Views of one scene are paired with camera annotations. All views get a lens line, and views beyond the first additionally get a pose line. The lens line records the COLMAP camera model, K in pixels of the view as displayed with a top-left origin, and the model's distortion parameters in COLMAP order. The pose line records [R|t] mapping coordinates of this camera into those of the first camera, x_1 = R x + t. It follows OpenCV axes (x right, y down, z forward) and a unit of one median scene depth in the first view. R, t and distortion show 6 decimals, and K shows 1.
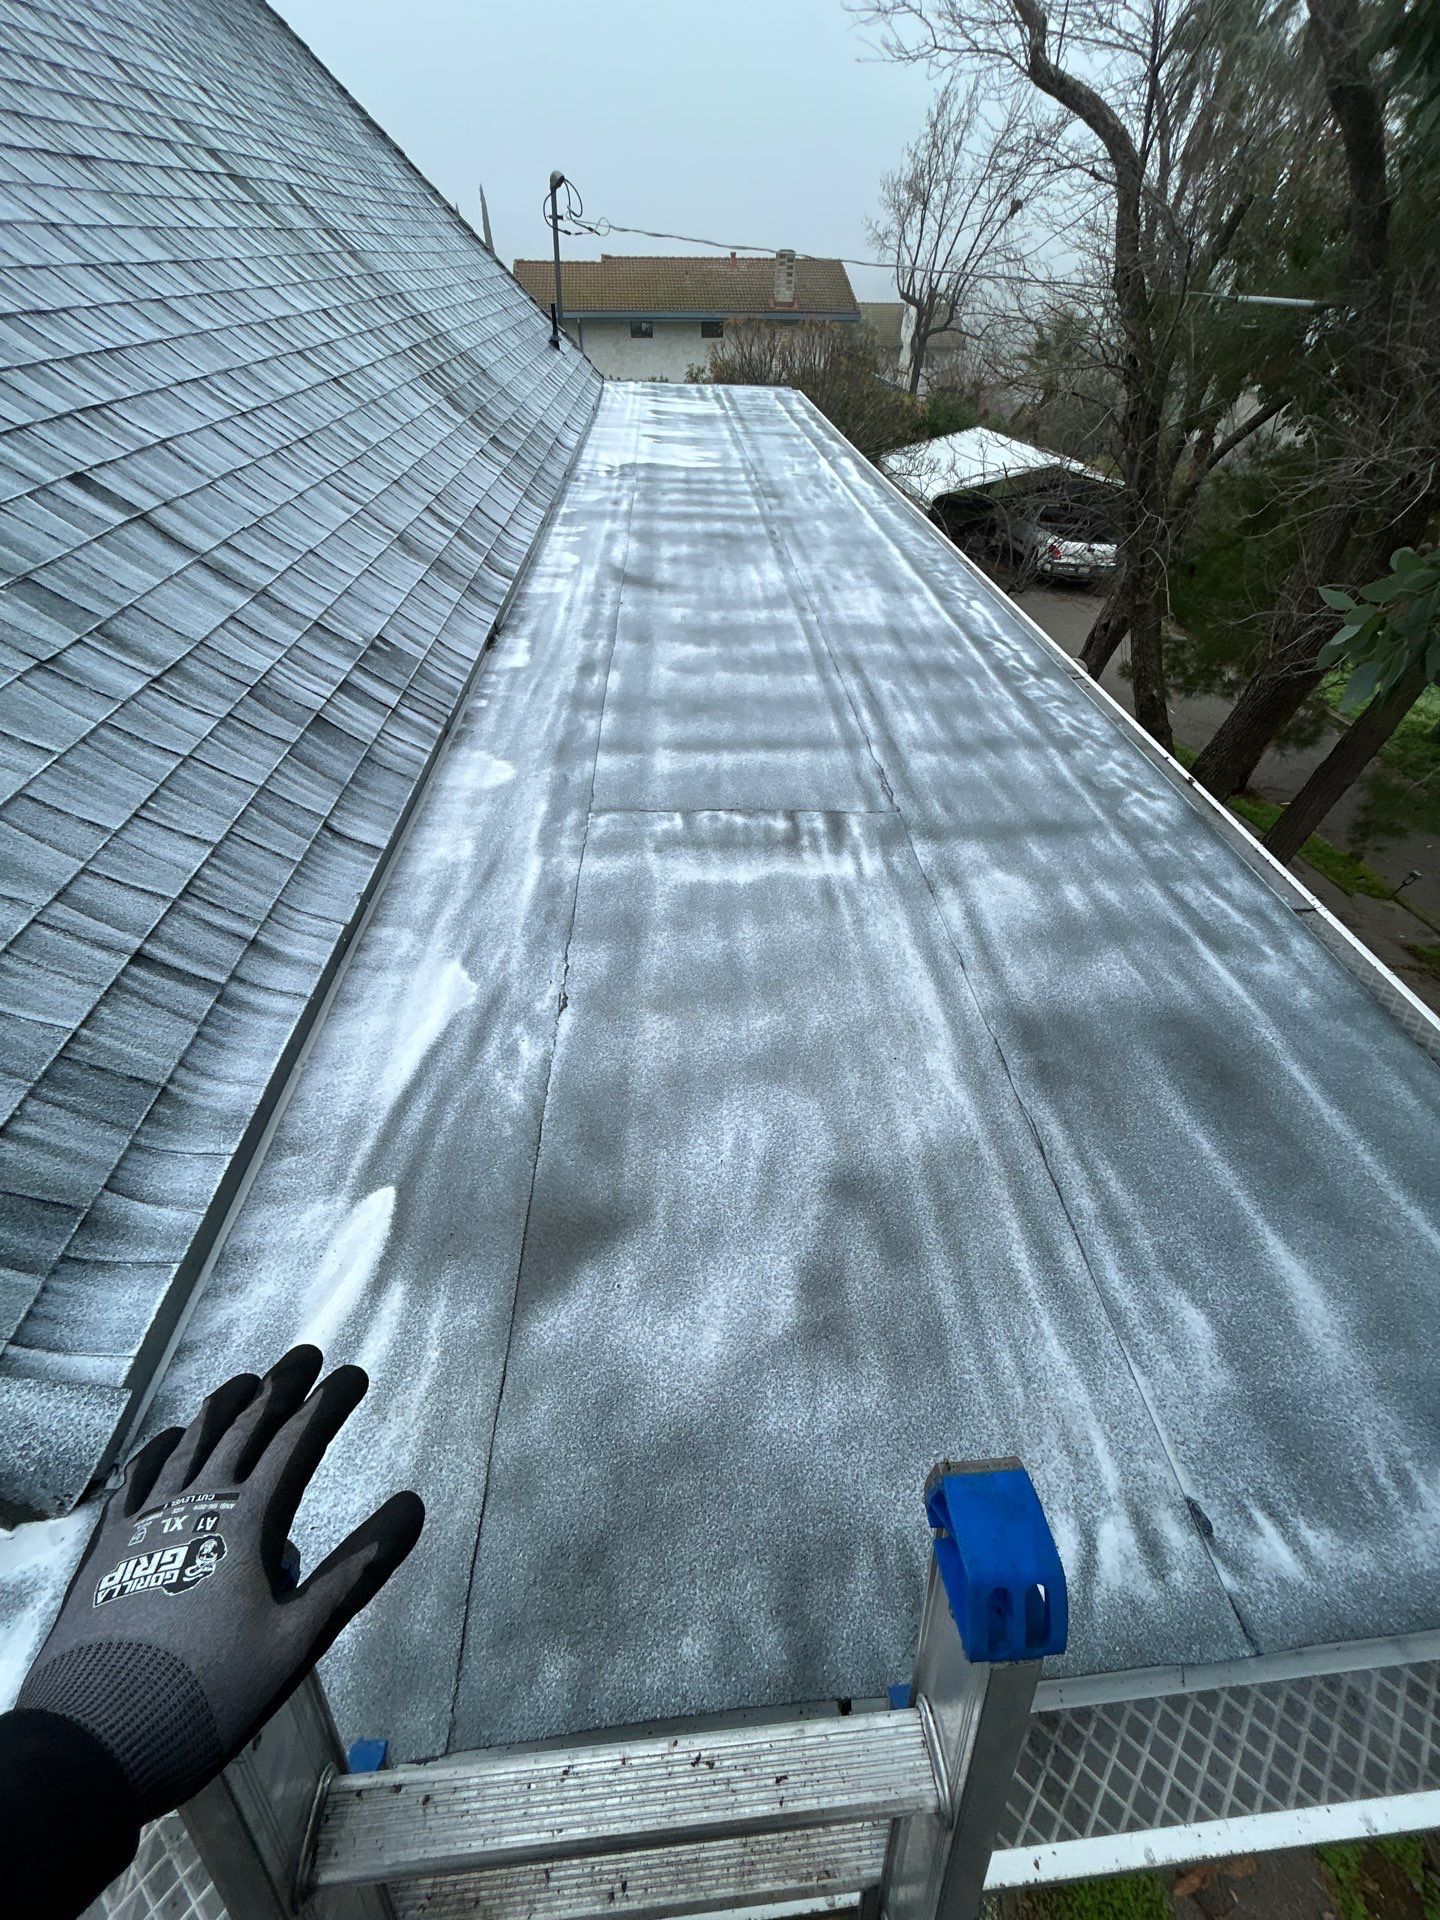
lens RADIAL K [[770.2, 0, 722.7], [0, 770.2, 965.8], [0, 0, 1]] dist [-0.004185, 0.000771]
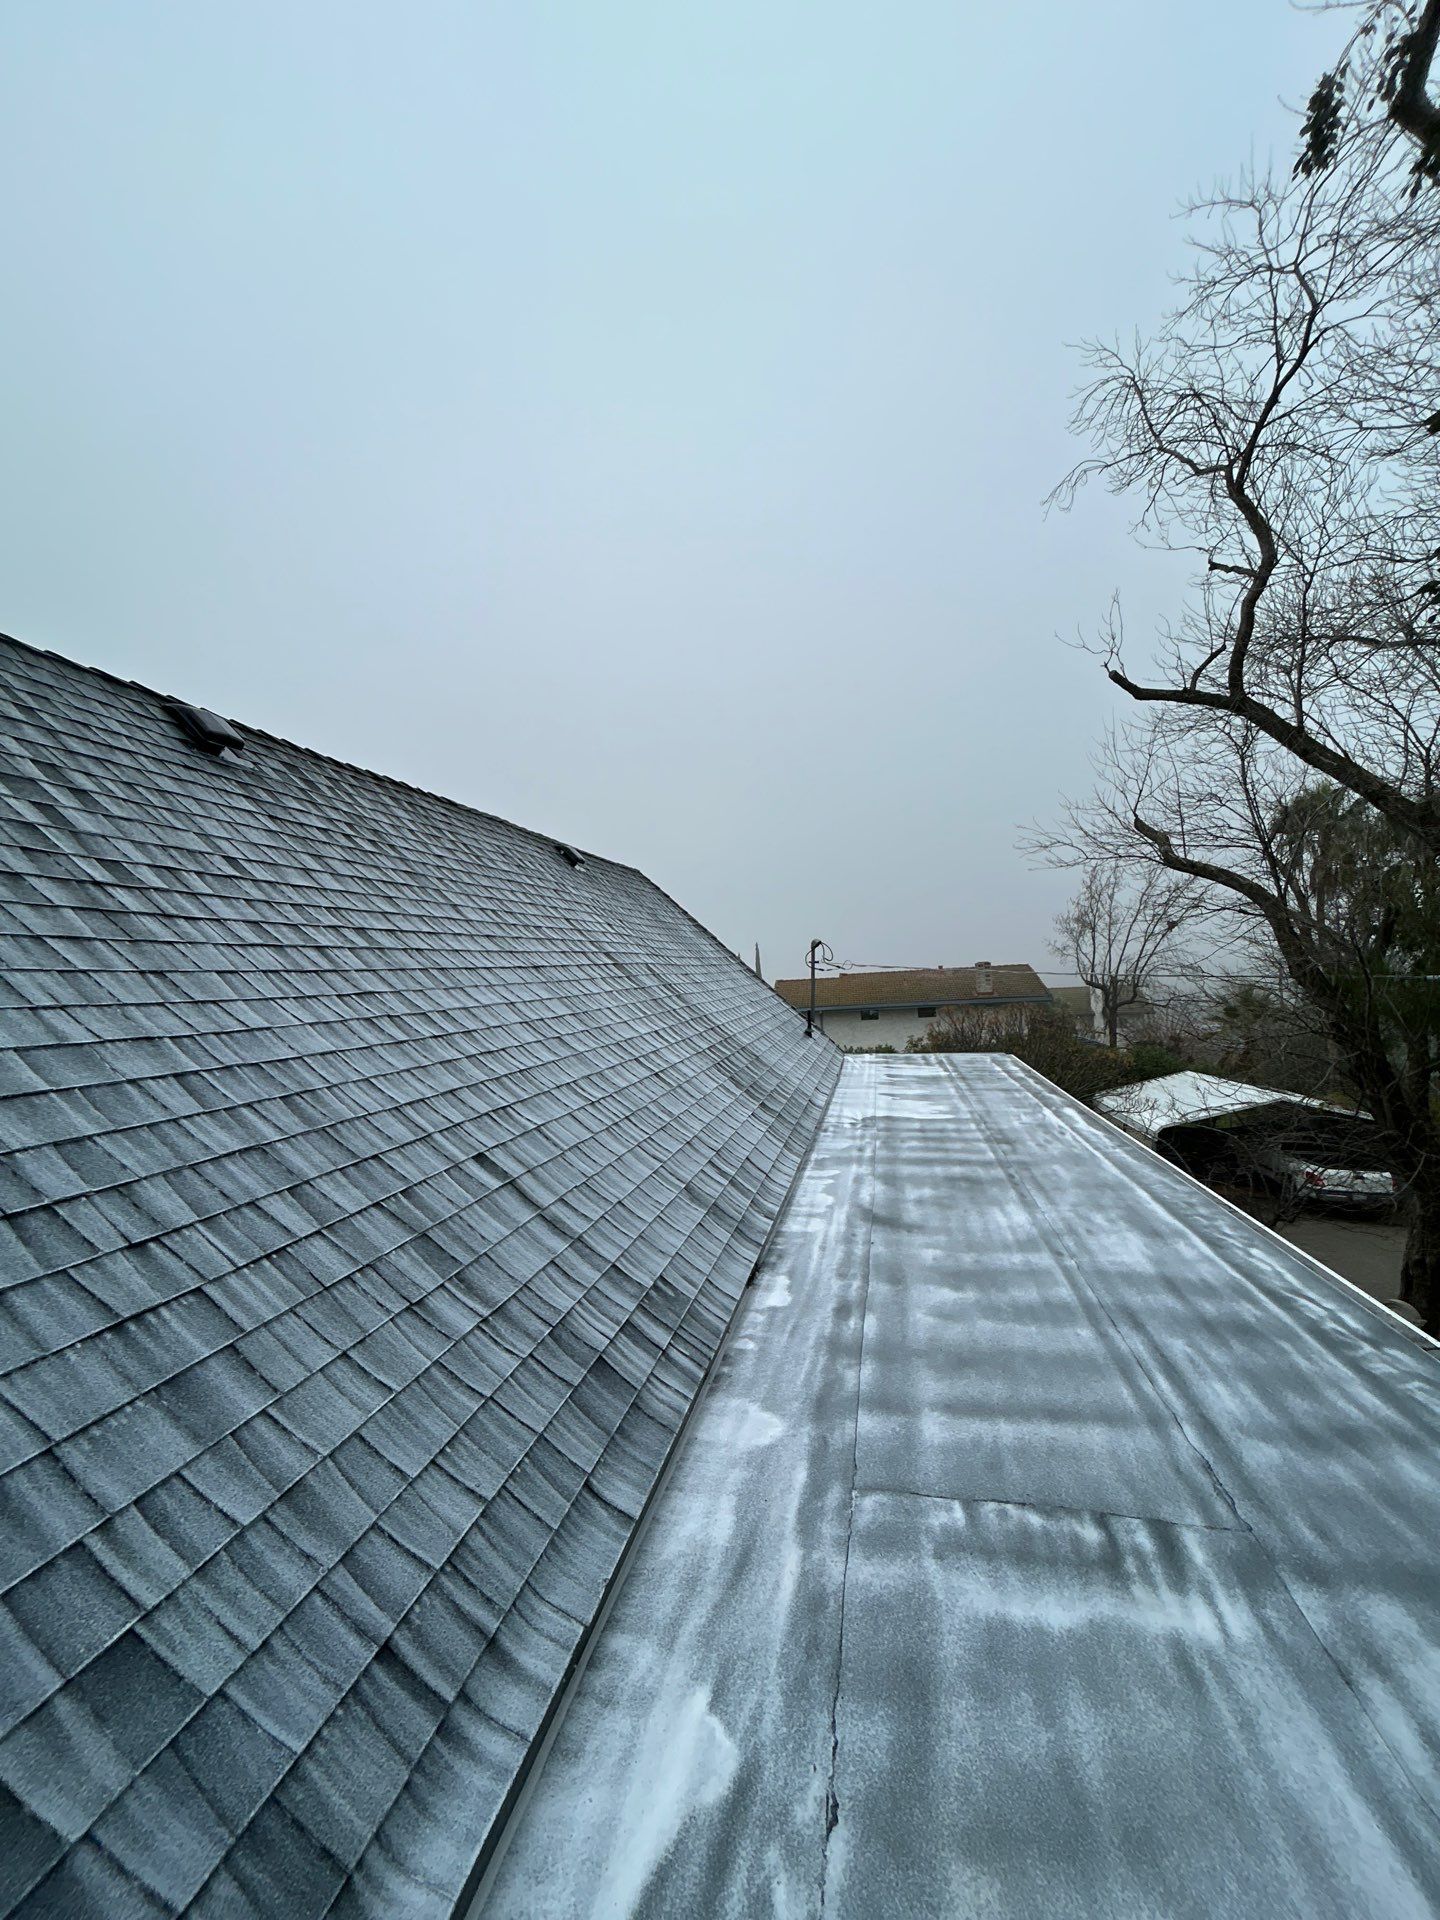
lens RADIAL K [[770.2, 0, 723.1], [0, 770.2, 961.0], [0, 0, 1]] dist [-0.004185, 0.000771]
pose [[0.963274, -0.067391, -0.259927, -0.038909], [-0.130807, 0.727606, -0.673409, -0.022741], [0.234506, 0.682677, 0.692068, -0.050404]]
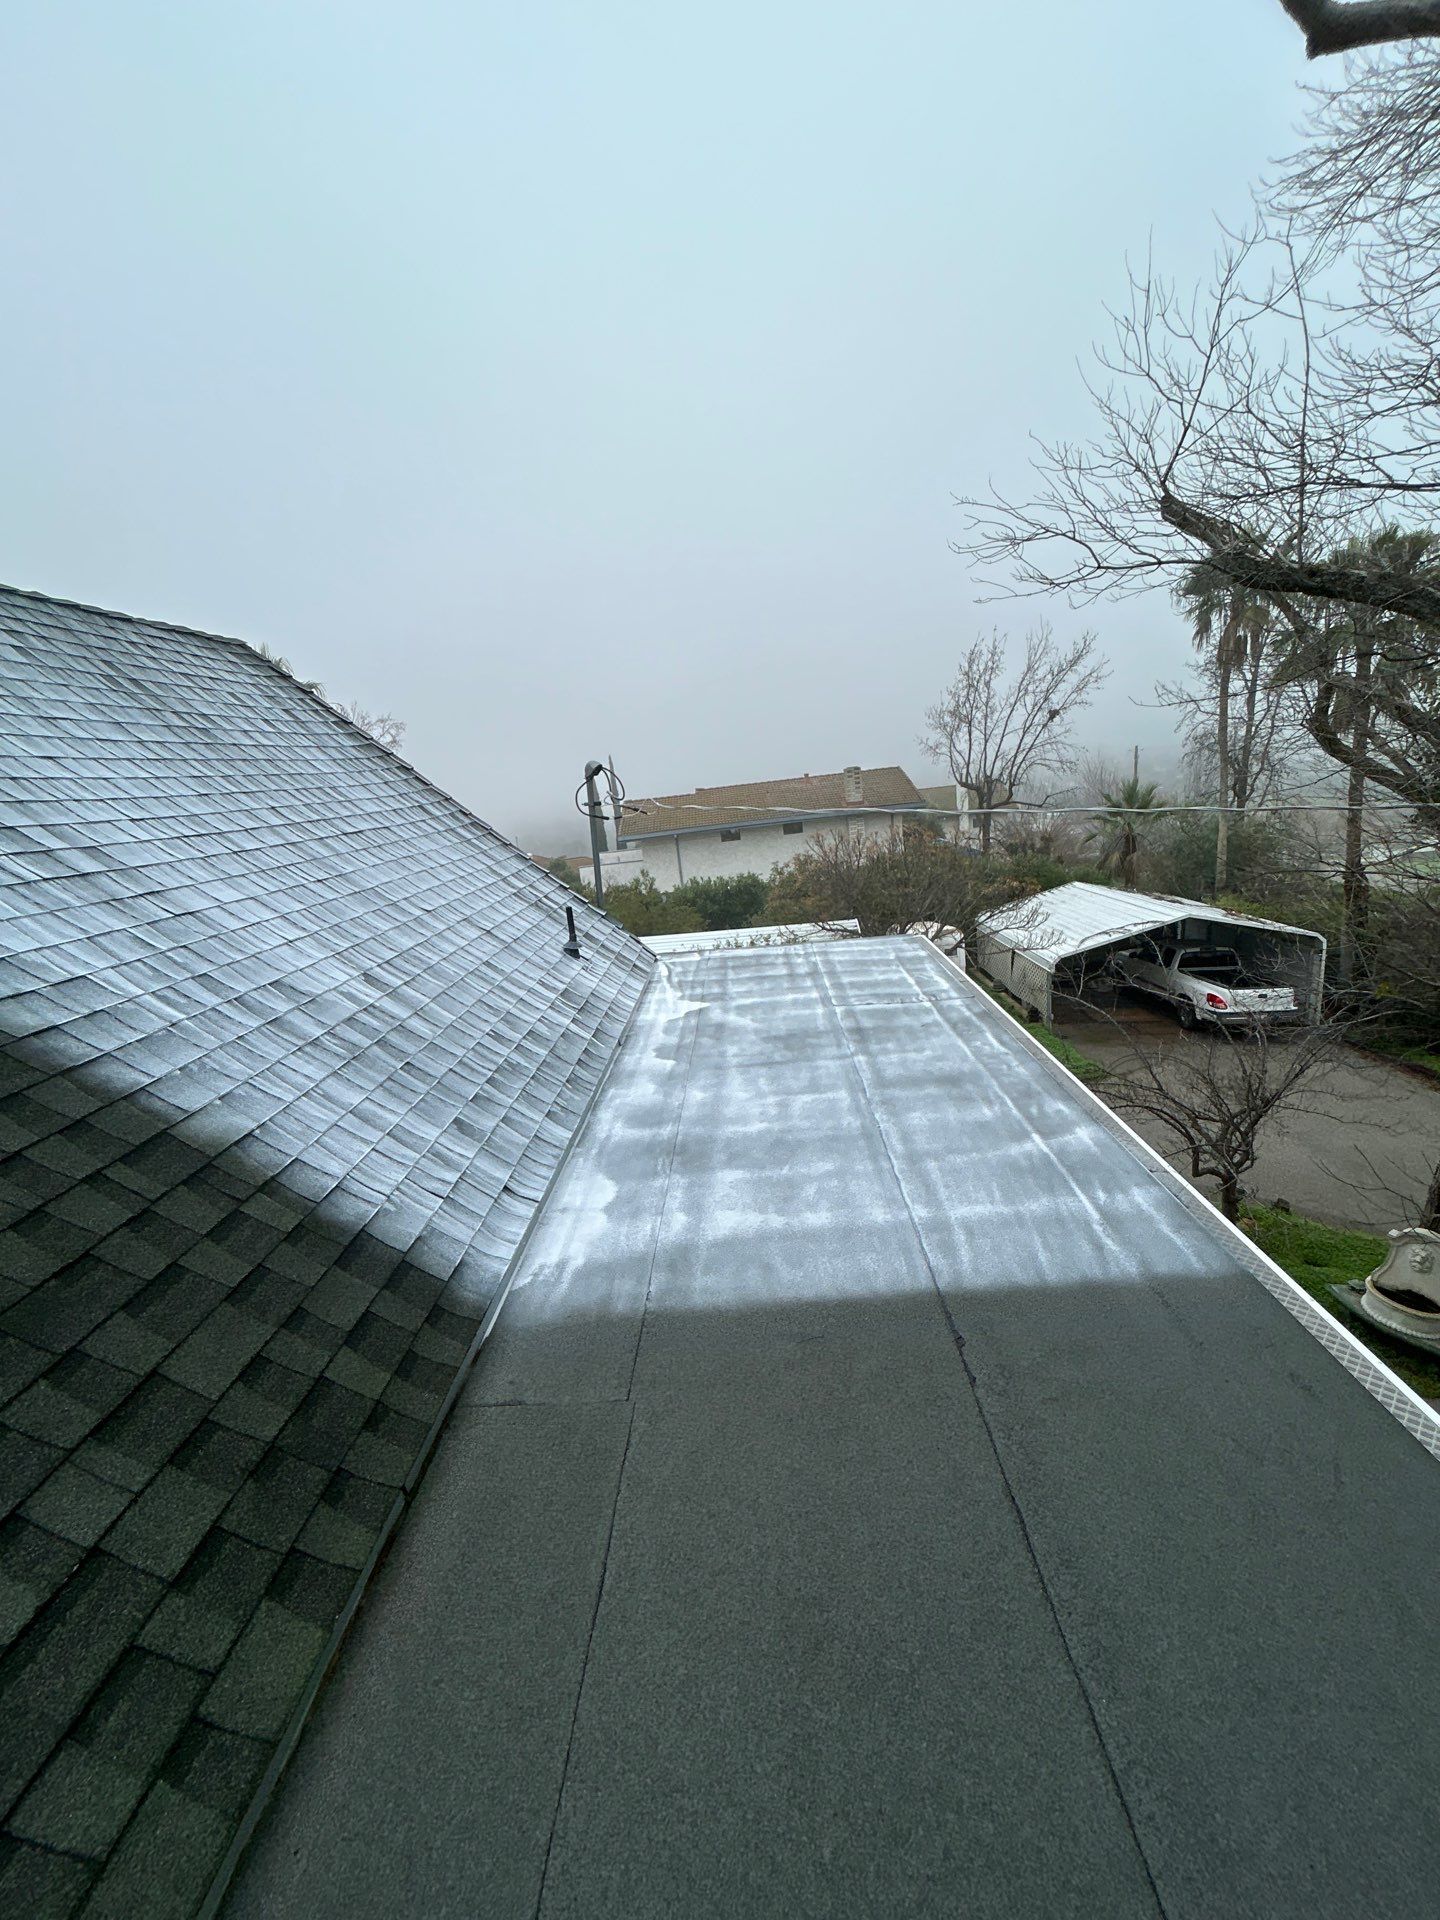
lens RADIAL K [[770.2, 0, 713.5], [0, 770.2, 974.6], [0, 0, 1]] dist [-0.004185, 0.000771]
pose [[0.987332, -0.090387, -0.130410, -0.020883], [0.017832, 0.879888, -0.474847, -1.486158], [0.157666, 0.466506, 0.870353, 1.381420]]
